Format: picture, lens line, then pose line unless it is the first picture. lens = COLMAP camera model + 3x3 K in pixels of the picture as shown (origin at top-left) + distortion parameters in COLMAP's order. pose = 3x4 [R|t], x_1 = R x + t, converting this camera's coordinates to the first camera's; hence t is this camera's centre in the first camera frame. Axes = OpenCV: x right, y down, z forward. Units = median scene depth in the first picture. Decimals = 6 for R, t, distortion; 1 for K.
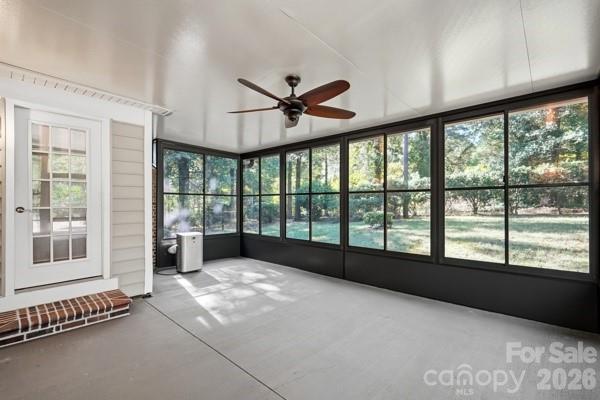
lens RADIAL K [[274.0, 0, 305.4], [0, 274.0, 202.1], [0, 0, 1]] dist [0.001717, 0.000016]
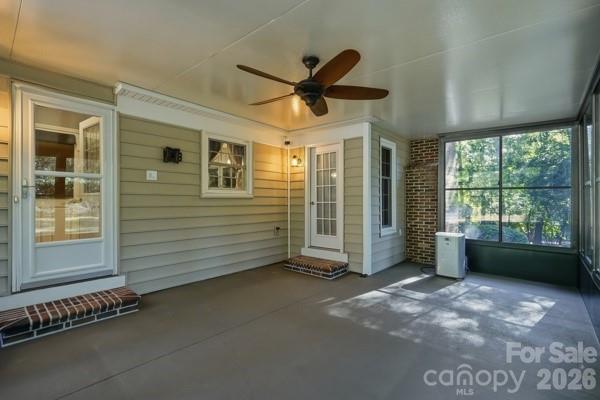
lens RADIAL K [[274.0, 0, 305.4], [0, 274.0, 202.1], [0, 0, 1]] dist [0.001717, 0.000016]
pose [[0.019060, -0.002432, -0.999815, 0.636610], [0.000098, 0.999997, -0.002430, 0.019059], [0.999818, -0.000052, 0.019060, 0.726275]]
